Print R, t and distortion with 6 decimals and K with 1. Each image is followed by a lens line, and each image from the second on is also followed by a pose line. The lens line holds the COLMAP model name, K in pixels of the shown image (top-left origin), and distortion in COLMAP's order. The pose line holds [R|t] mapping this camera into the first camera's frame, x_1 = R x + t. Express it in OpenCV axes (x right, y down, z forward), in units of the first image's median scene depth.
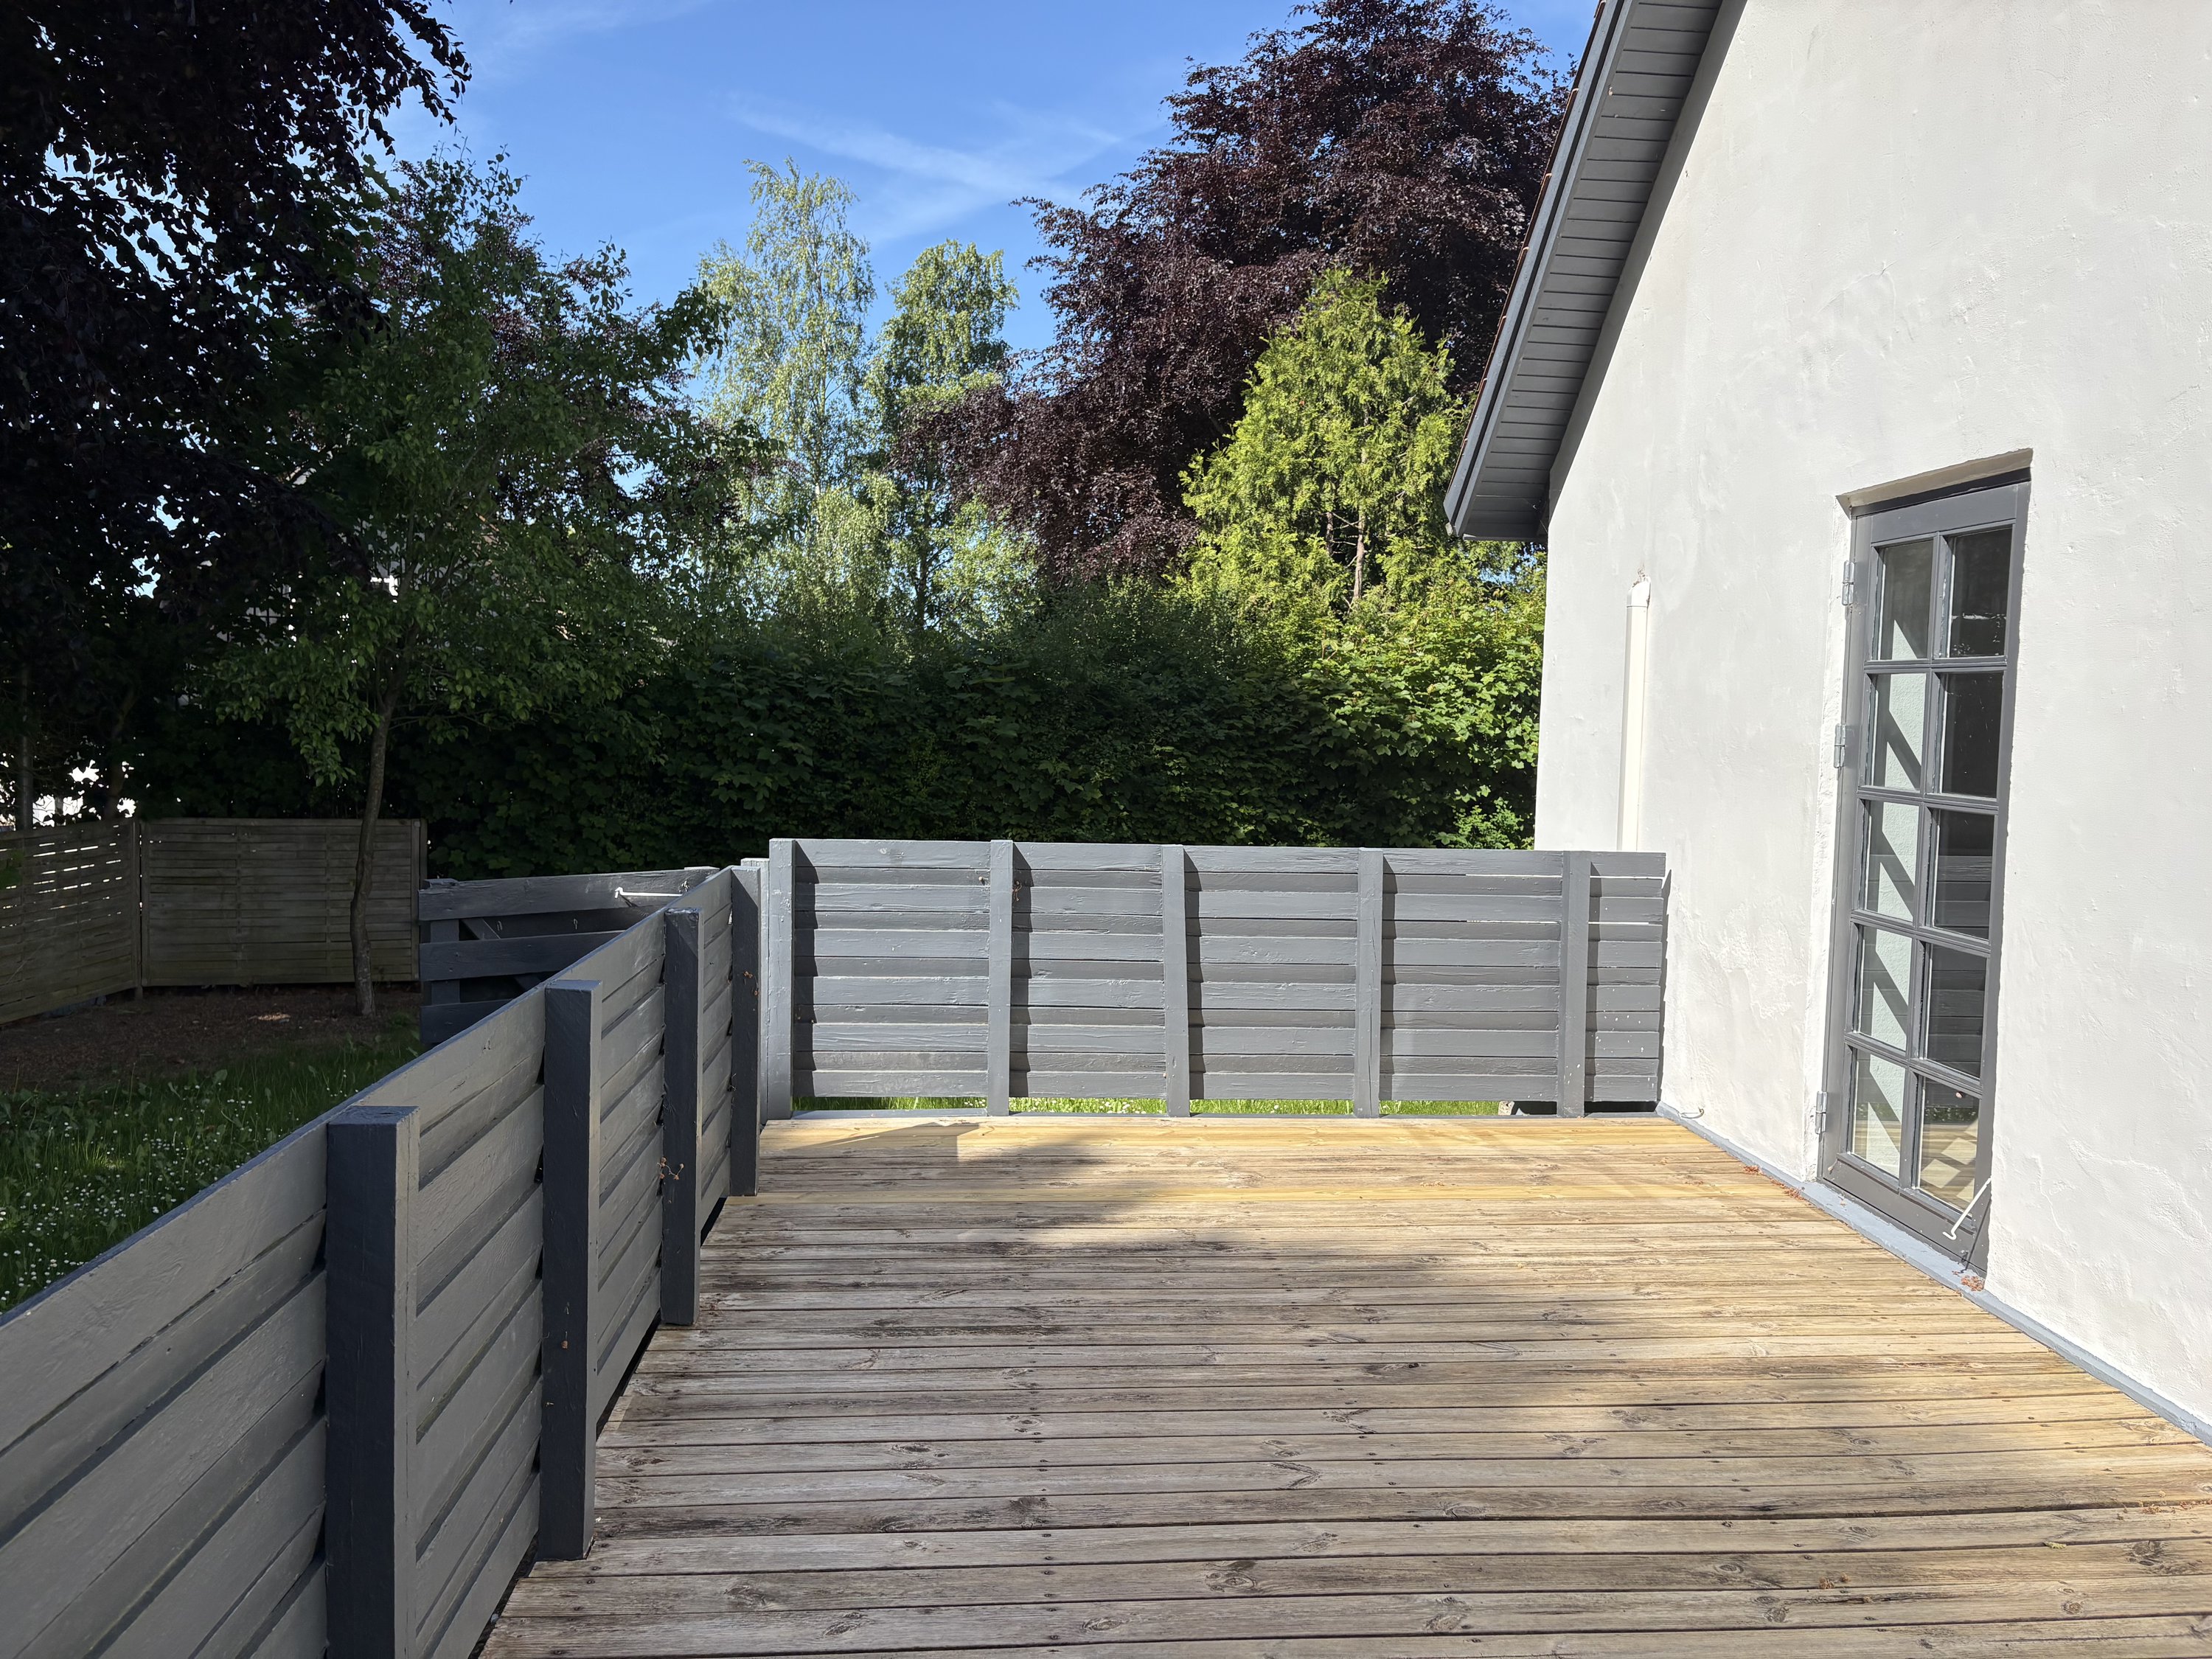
lens RADIAL K [[1656.2, 0, 1106.0], [0, 1656.2, 829.5], [0, 0, 1]] dist [0.055824, -0.098803]
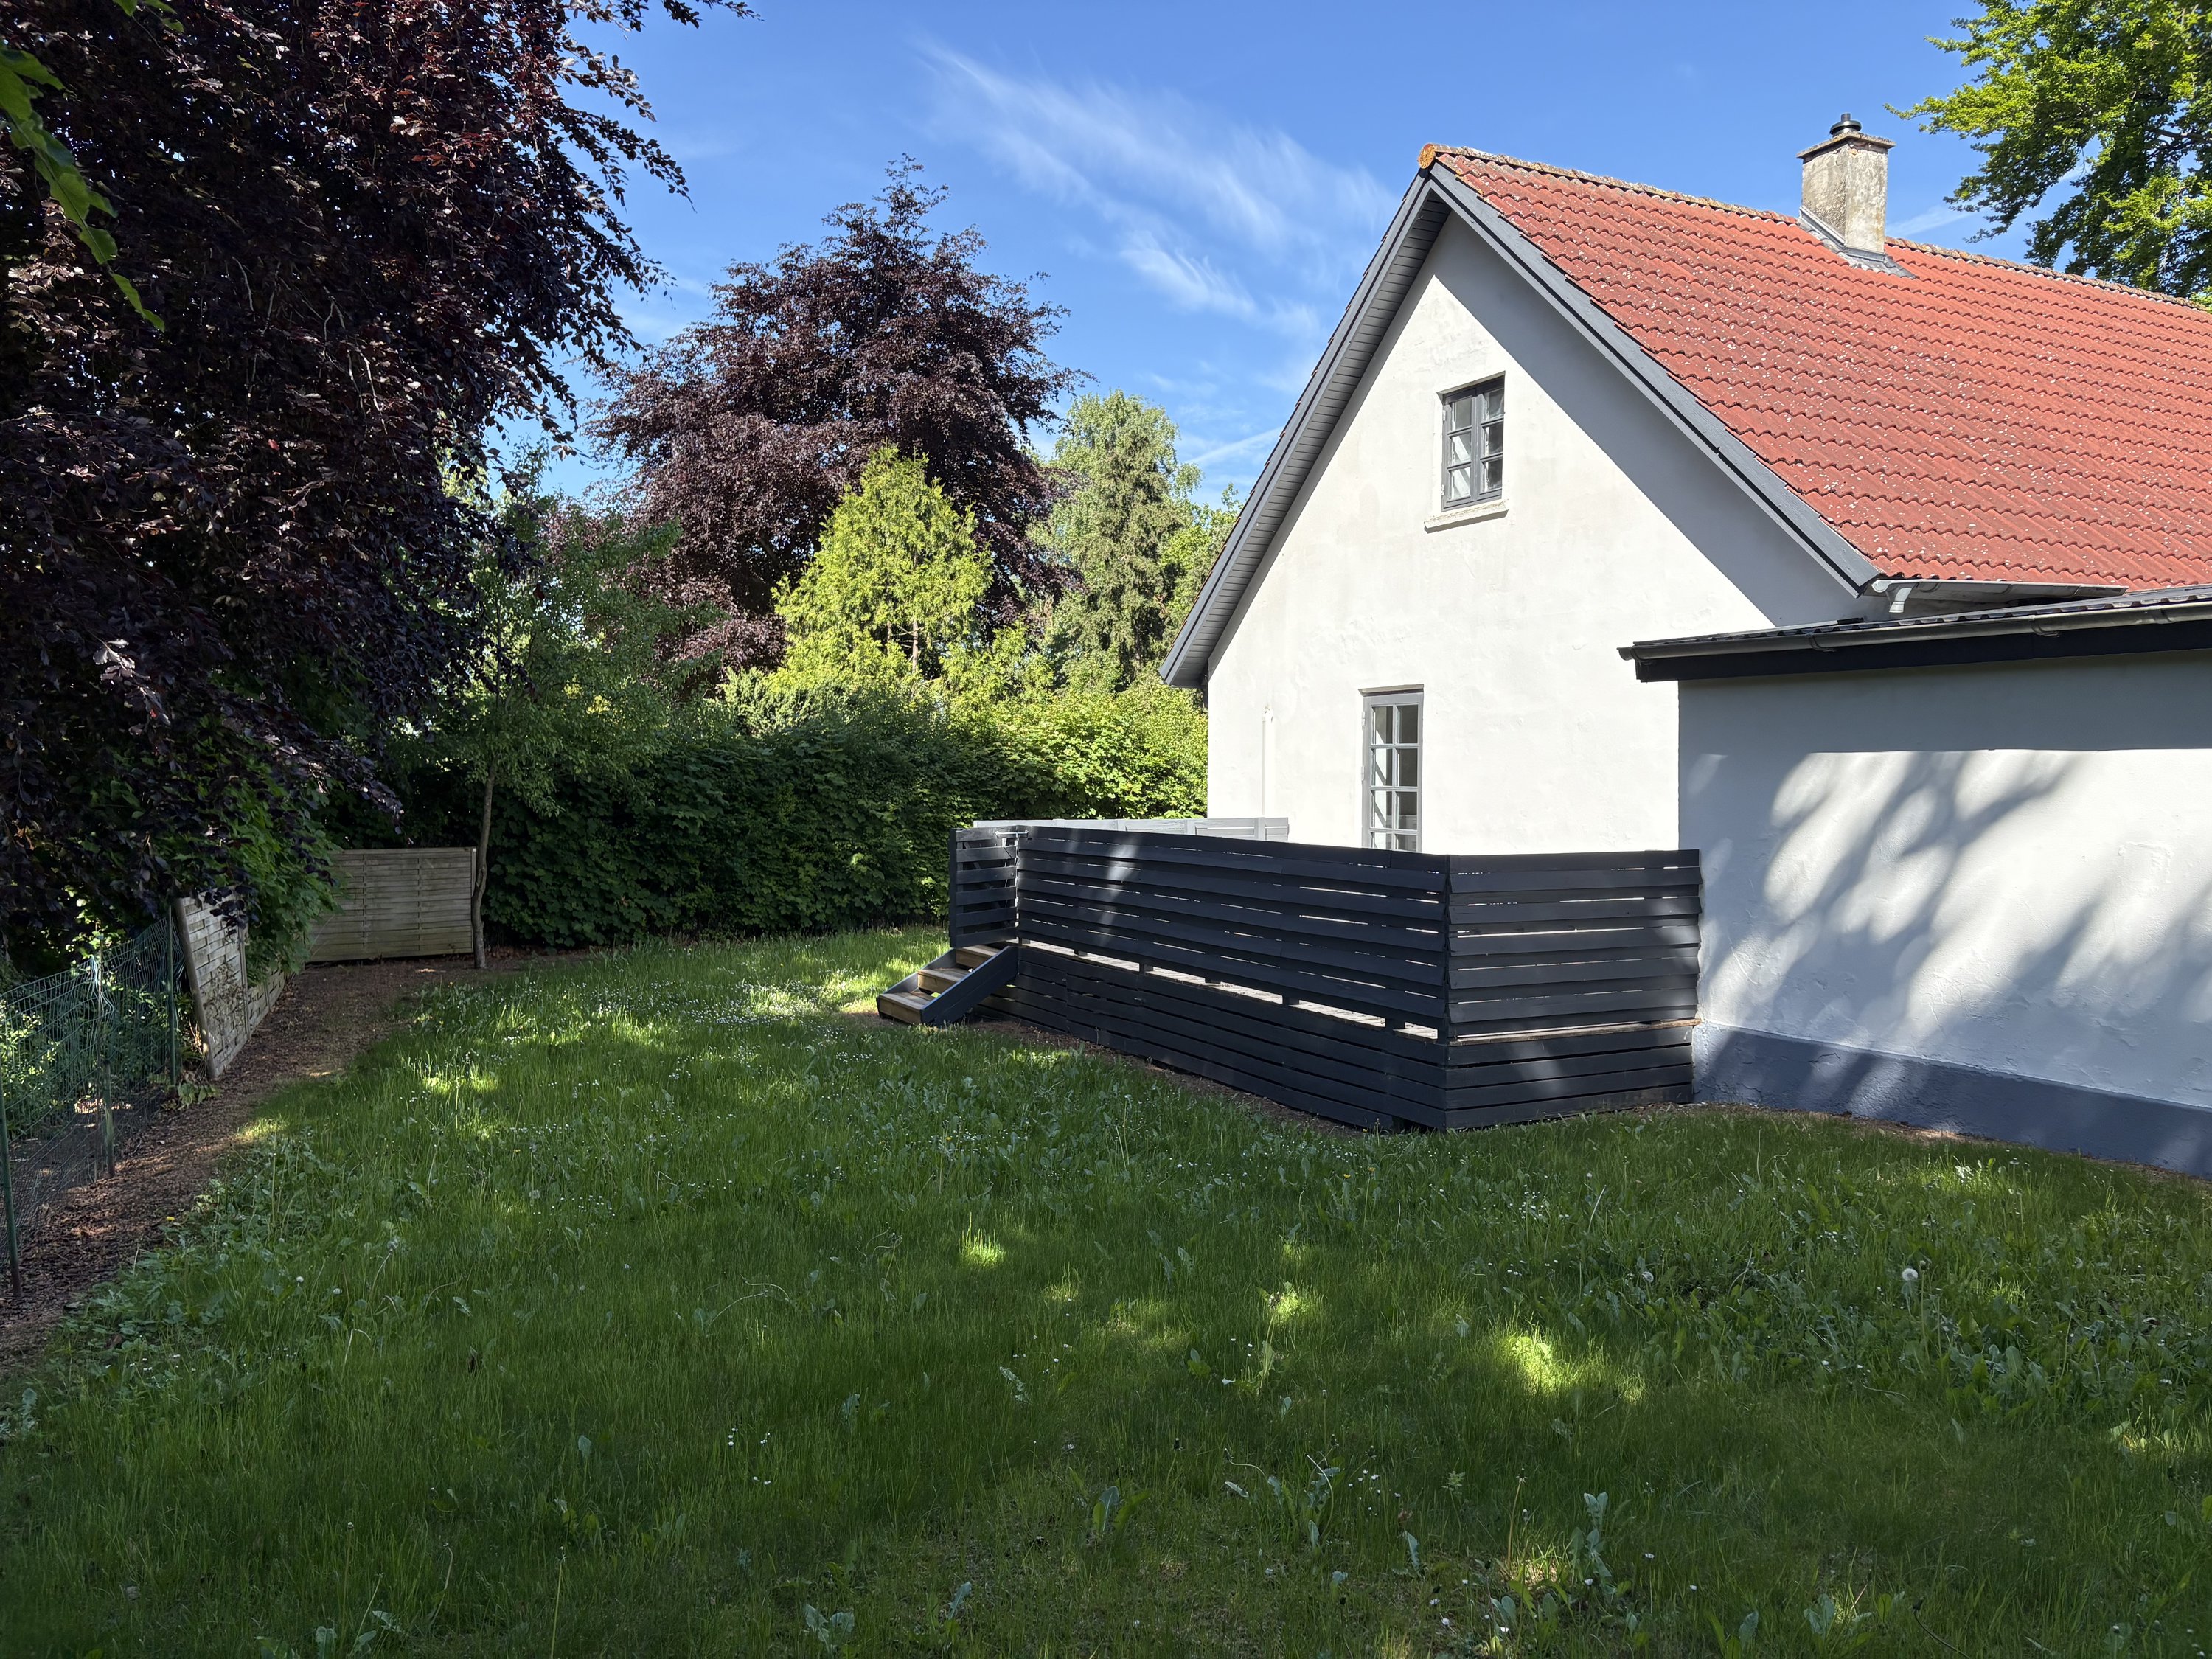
lens RADIAL K [[1670.7, 0, 1106.0], [0, 1670.7, 829.5], [0, 0, 1]] dist [0.076731, -0.096955]
pose [[0.920574, -0.032378, 0.389223, -0.442622], [0.045951, 0.998615, -0.025612, 0.040933], [-0.387855, 0.041463, 0.920787, -0.604300]]
